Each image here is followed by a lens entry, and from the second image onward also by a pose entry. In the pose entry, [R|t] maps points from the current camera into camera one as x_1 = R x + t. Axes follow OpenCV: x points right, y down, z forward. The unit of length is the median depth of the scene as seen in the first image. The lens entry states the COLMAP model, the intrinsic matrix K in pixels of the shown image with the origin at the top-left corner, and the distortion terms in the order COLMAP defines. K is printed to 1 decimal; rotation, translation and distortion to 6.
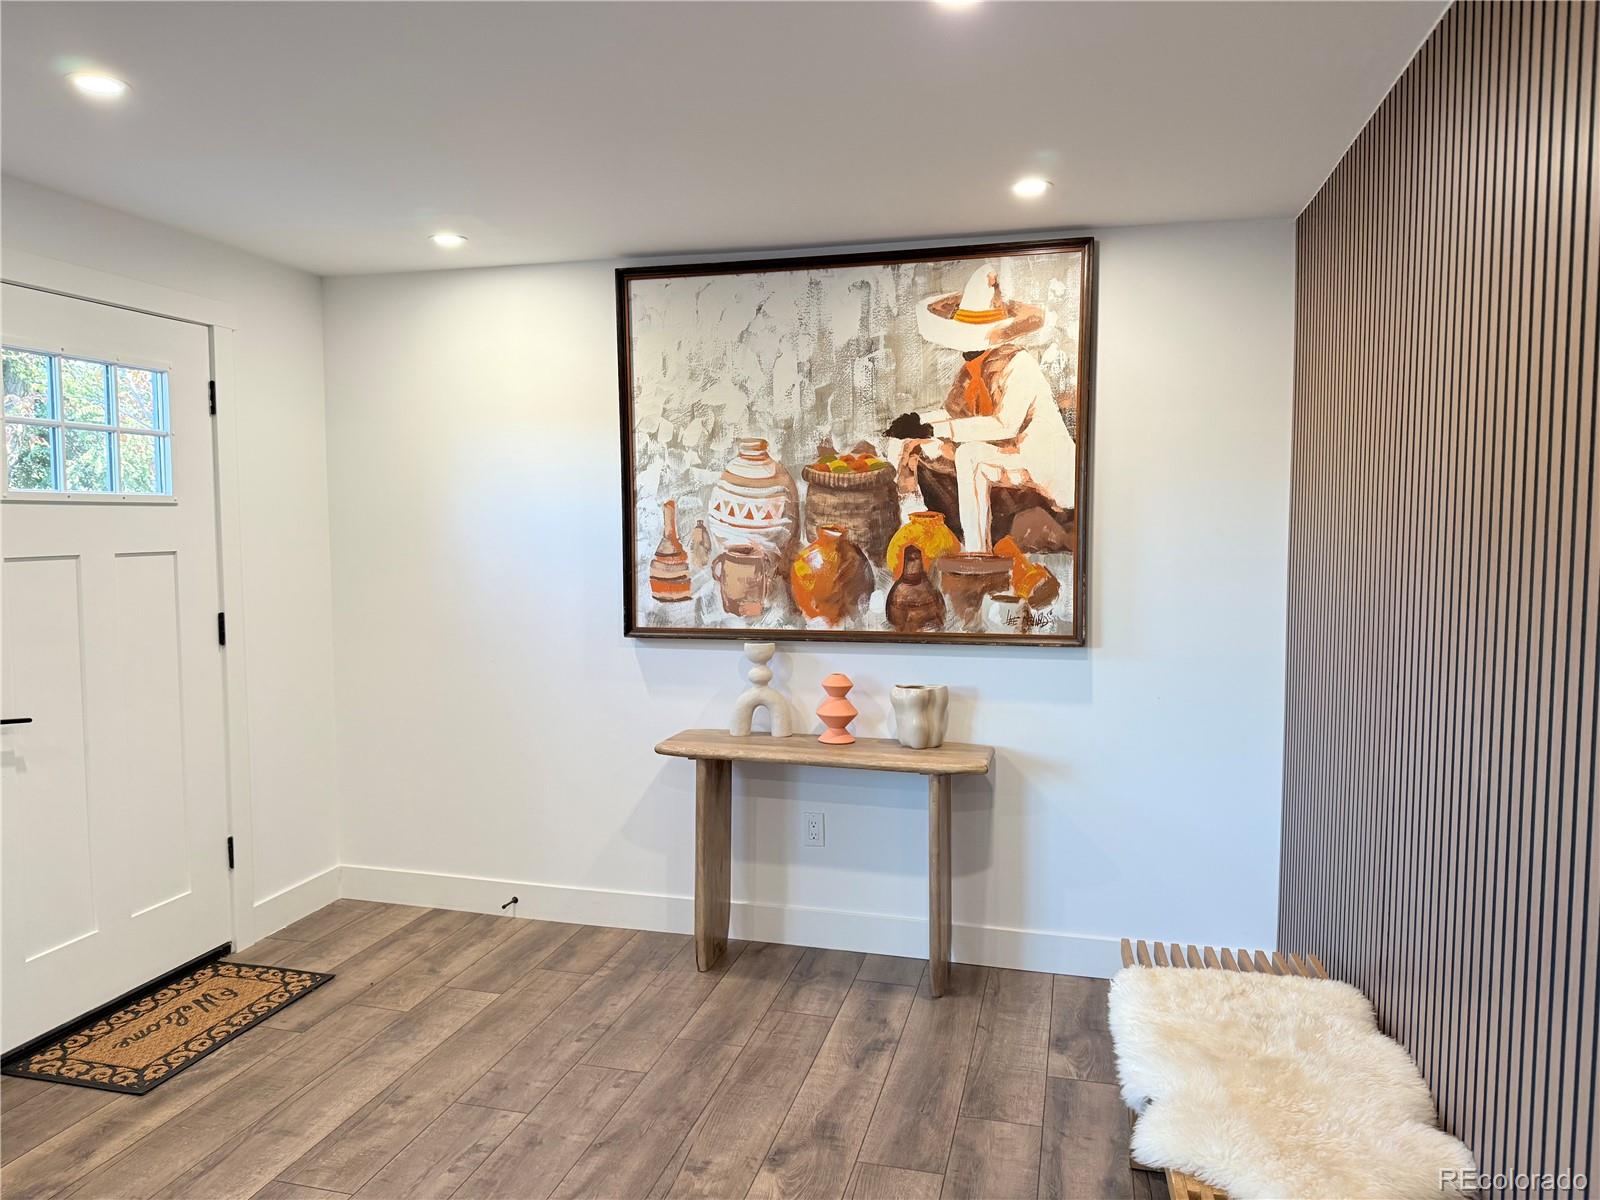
lens RADIAL K [[1118.8, 0, 798.5], [0, 1118.8, 594.6], [0, 0, 1]] dist [0.021527, -0.031781]
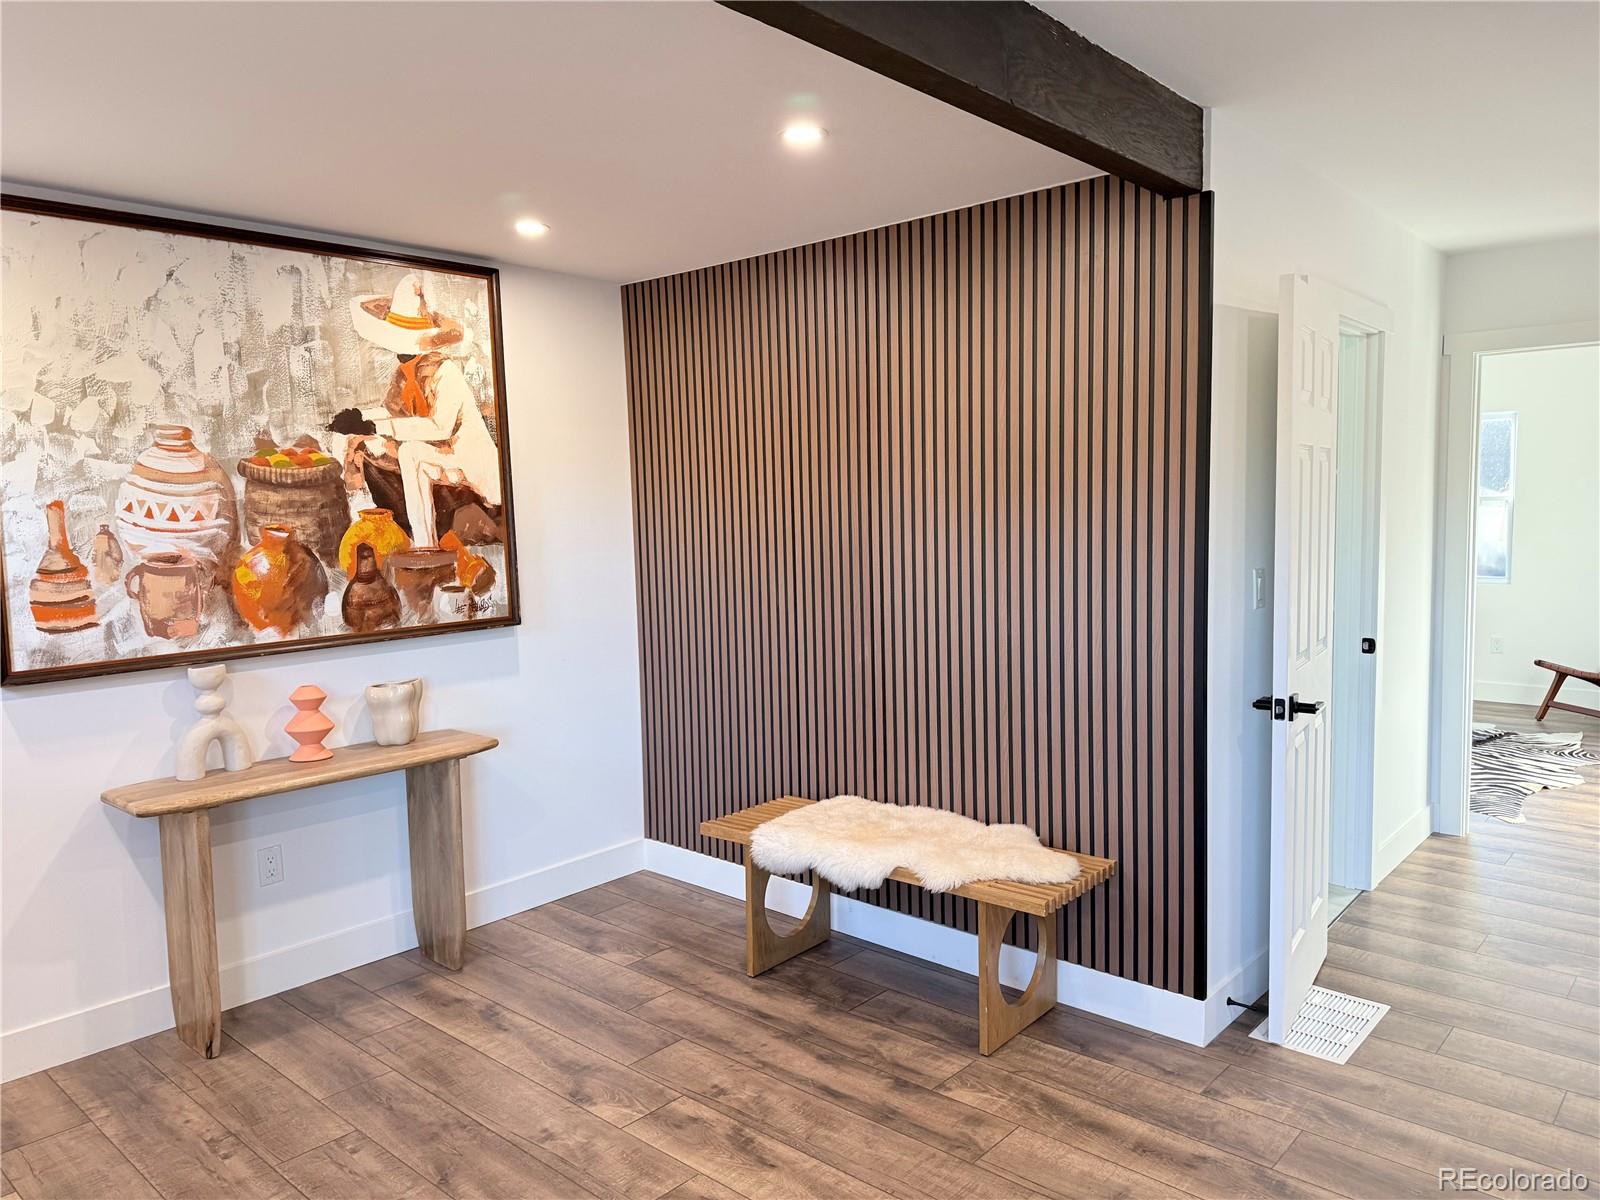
lens RADIAL K [[1118.8, 0, 808.6], [0, 1118.8, 602.5], [0, 0, 1]] dist [0.021527, -0.031781]
pose [[0.453088, -0.084838, 0.887420, -0.606457], [0.091845, 0.994606, 0.048191, -0.003891], [-0.886722, 0.059670, 0.458436, 0.200102]]
